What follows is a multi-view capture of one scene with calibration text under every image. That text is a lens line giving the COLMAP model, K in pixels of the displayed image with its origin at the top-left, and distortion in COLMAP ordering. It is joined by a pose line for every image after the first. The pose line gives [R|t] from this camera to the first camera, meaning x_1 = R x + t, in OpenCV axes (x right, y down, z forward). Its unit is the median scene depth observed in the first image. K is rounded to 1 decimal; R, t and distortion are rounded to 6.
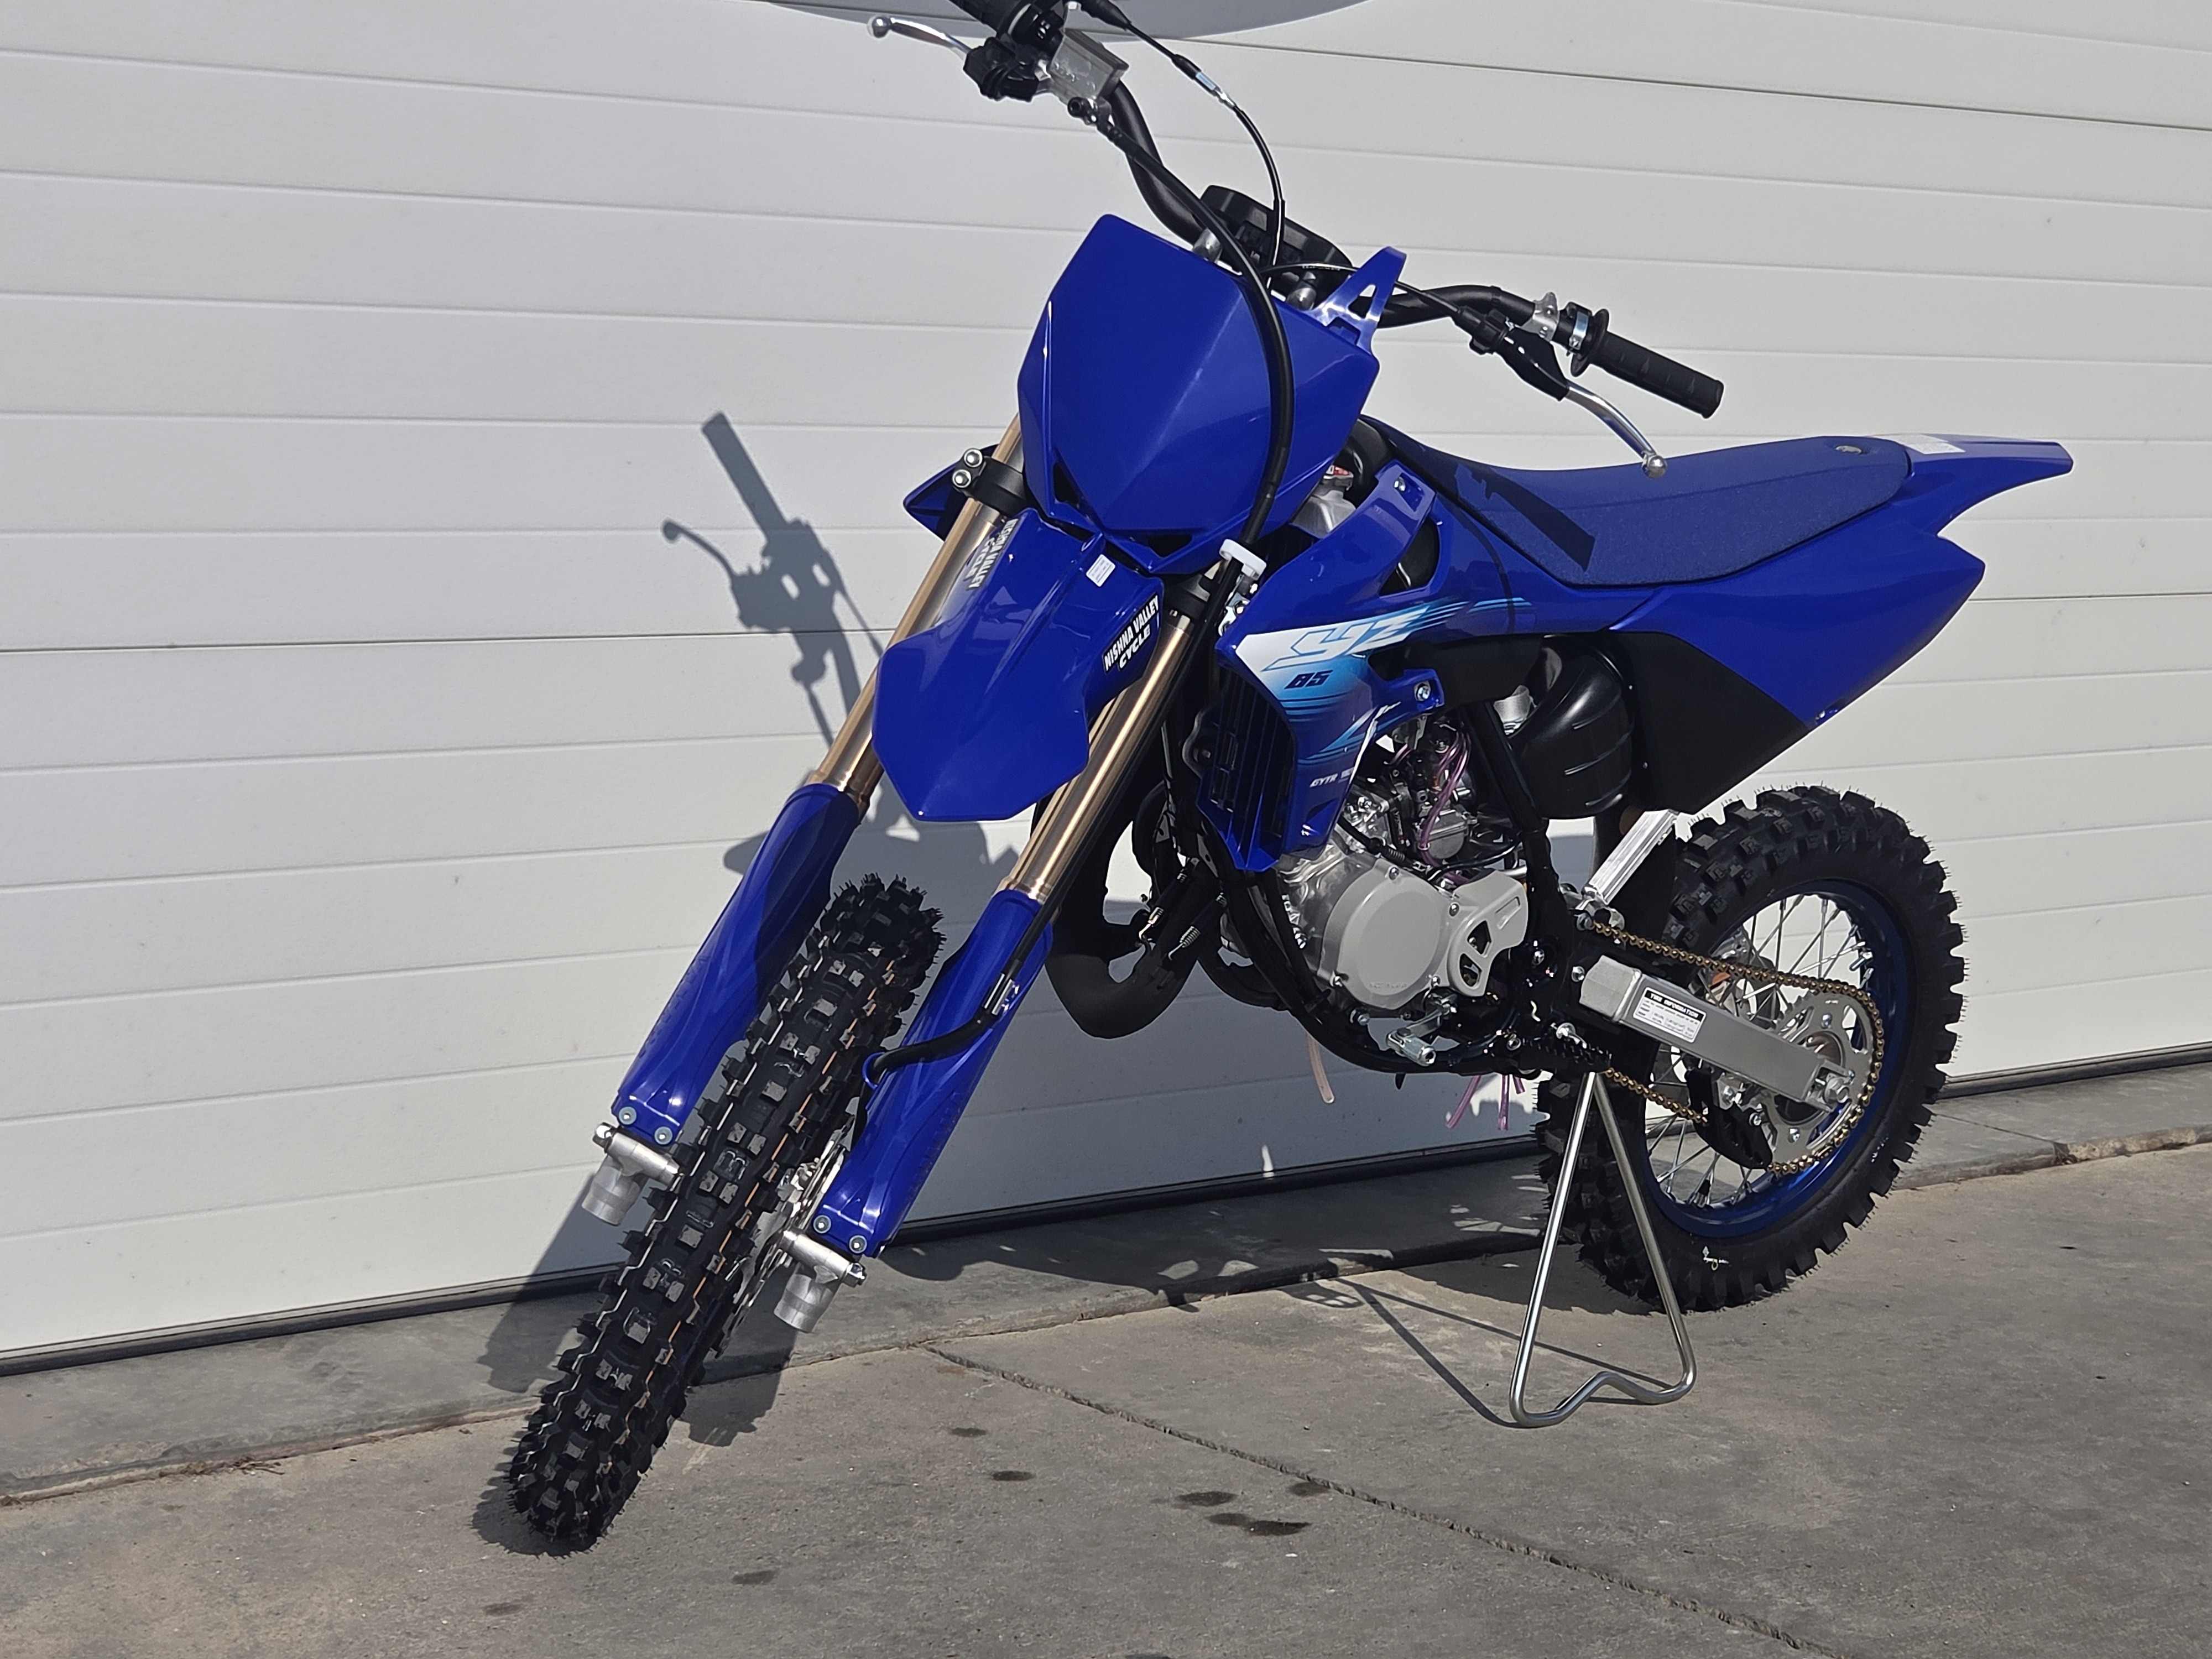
lens RADIAL K [[4048.0, 0, 1204.5], [0, 4048.0, 841.2], [0, 0, 1]] dist [0.070843, 0.000000]
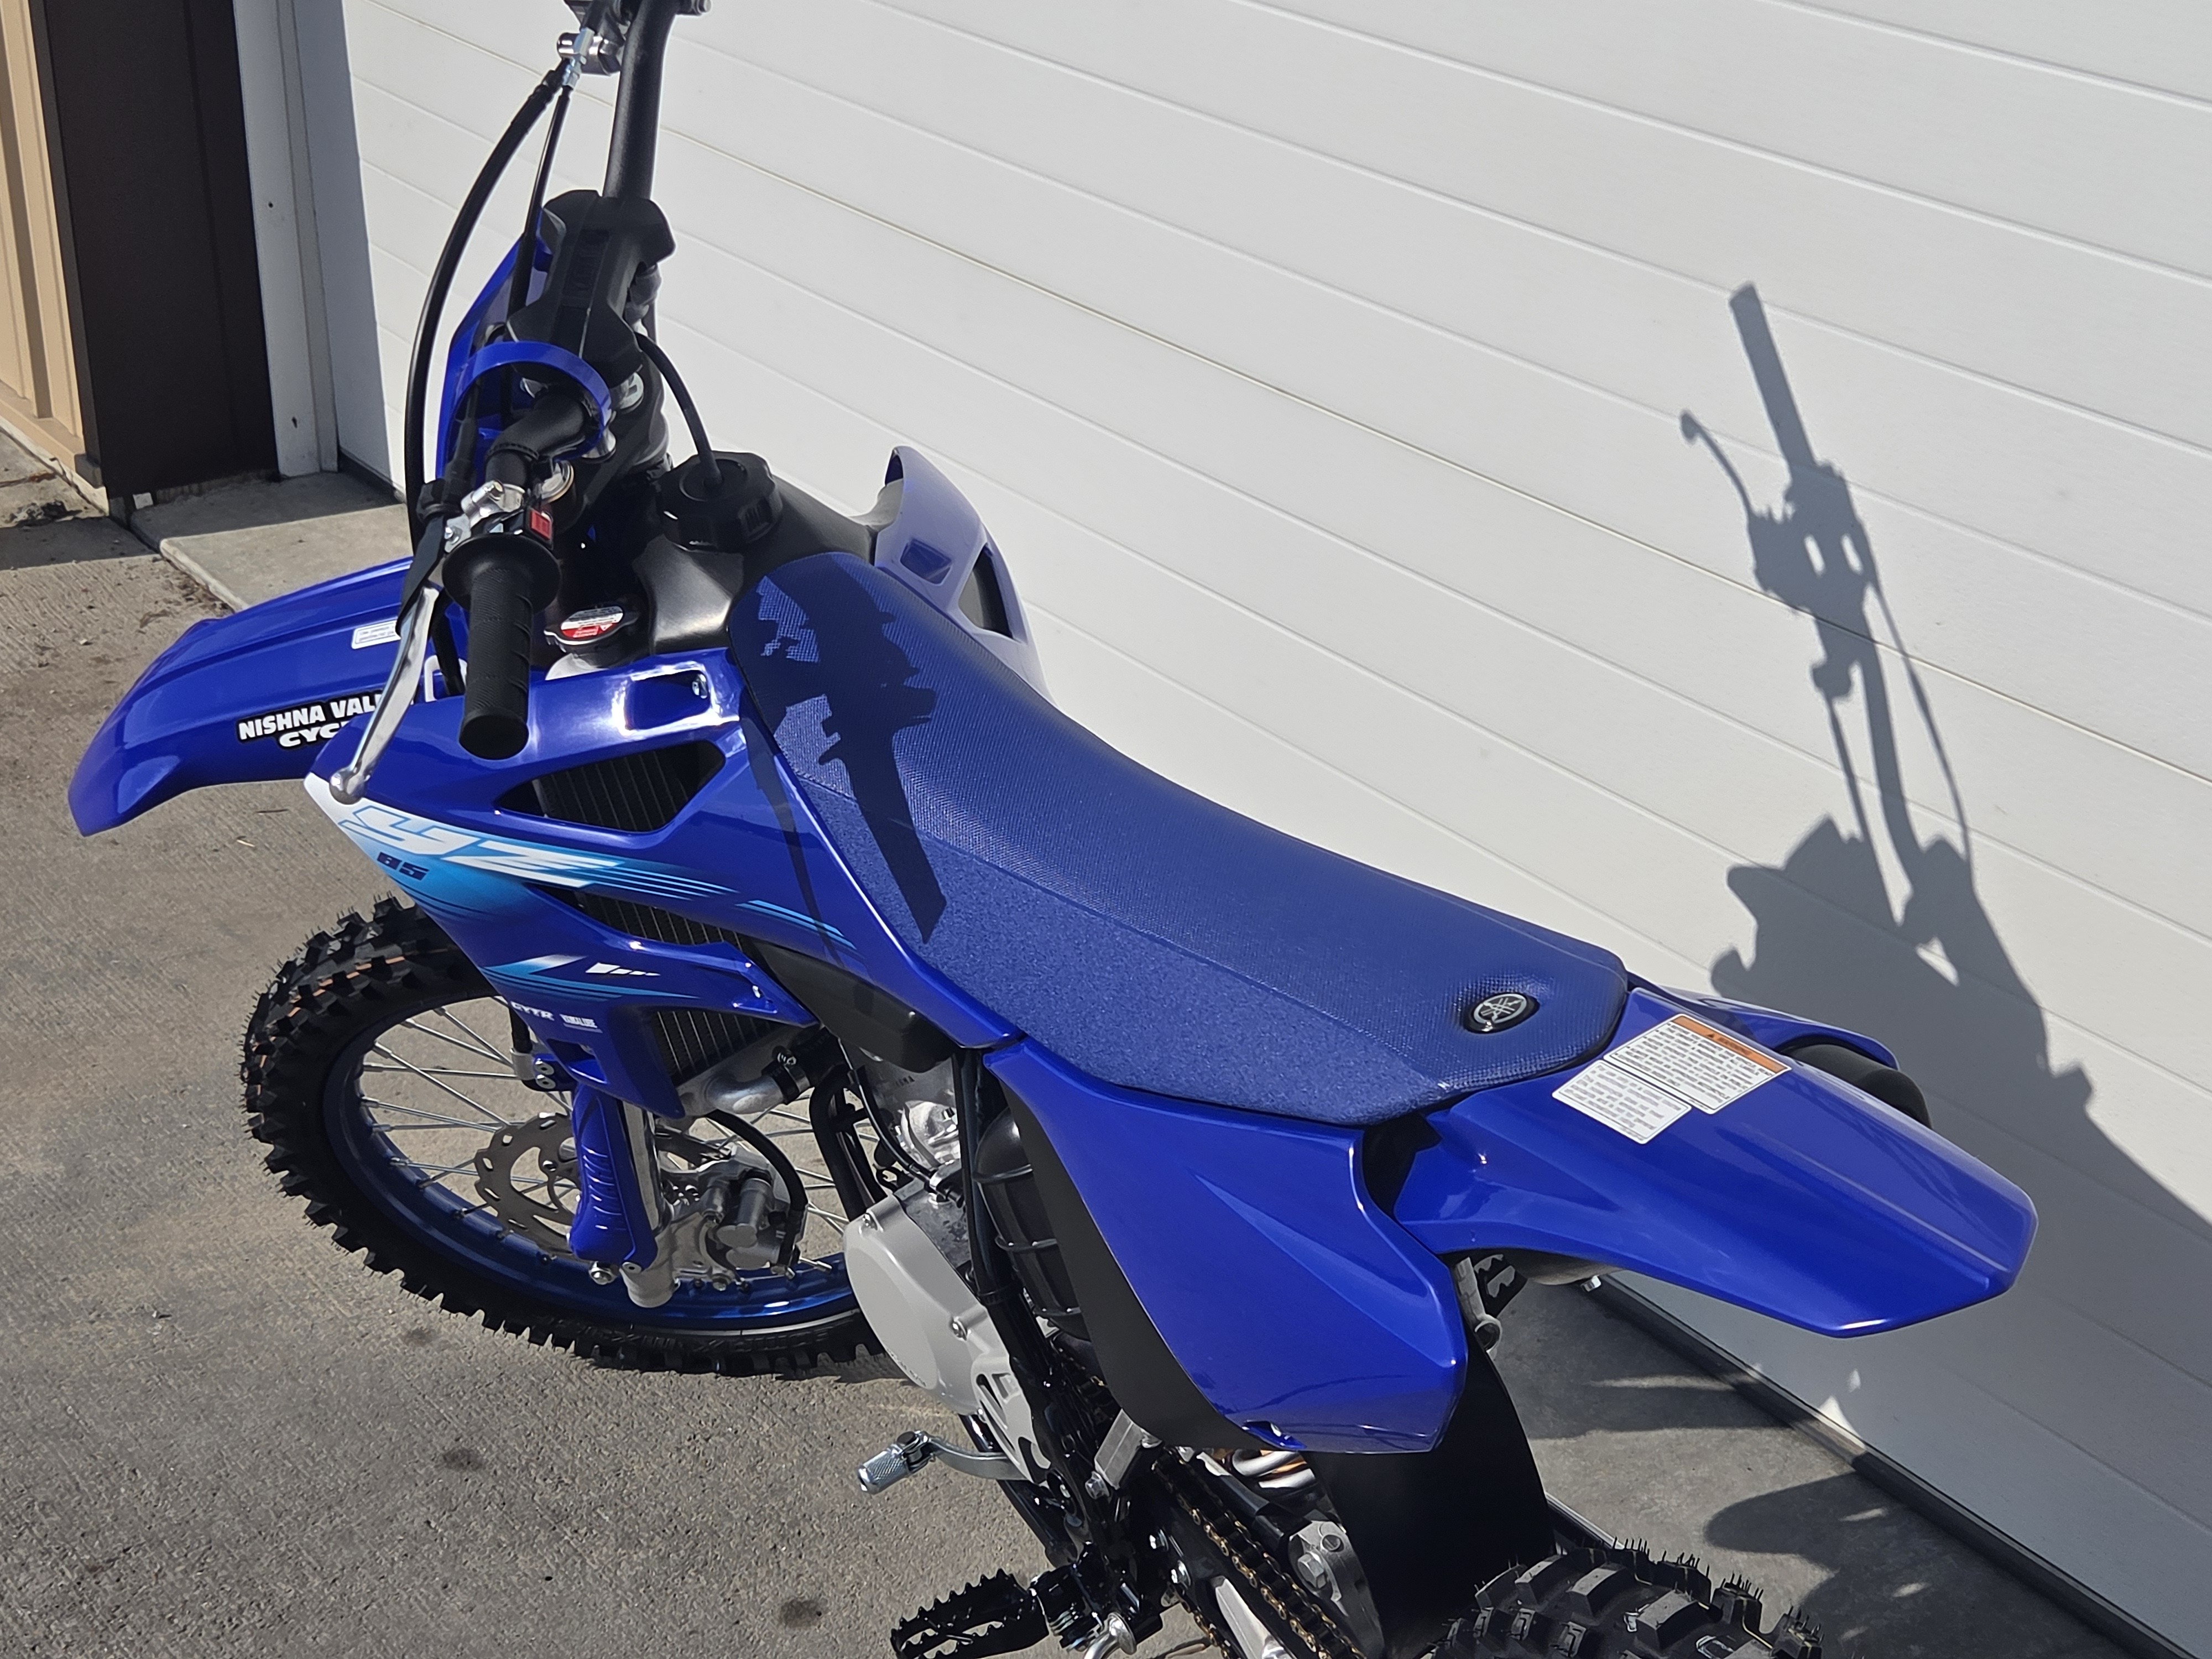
lens RADIAL K [[4048.0, 0, 1150.4], [0, 4048.0, 836.6], [0, 0, 1]] dist [0.070843, 0.000000]
pose [[-0.123033, 0.387103, -0.913791, 0.615996], [-0.074297, 0.914610, 0.397453, -0.313908], [0.989618, 0.116791, -0.083766, 1.055941]]
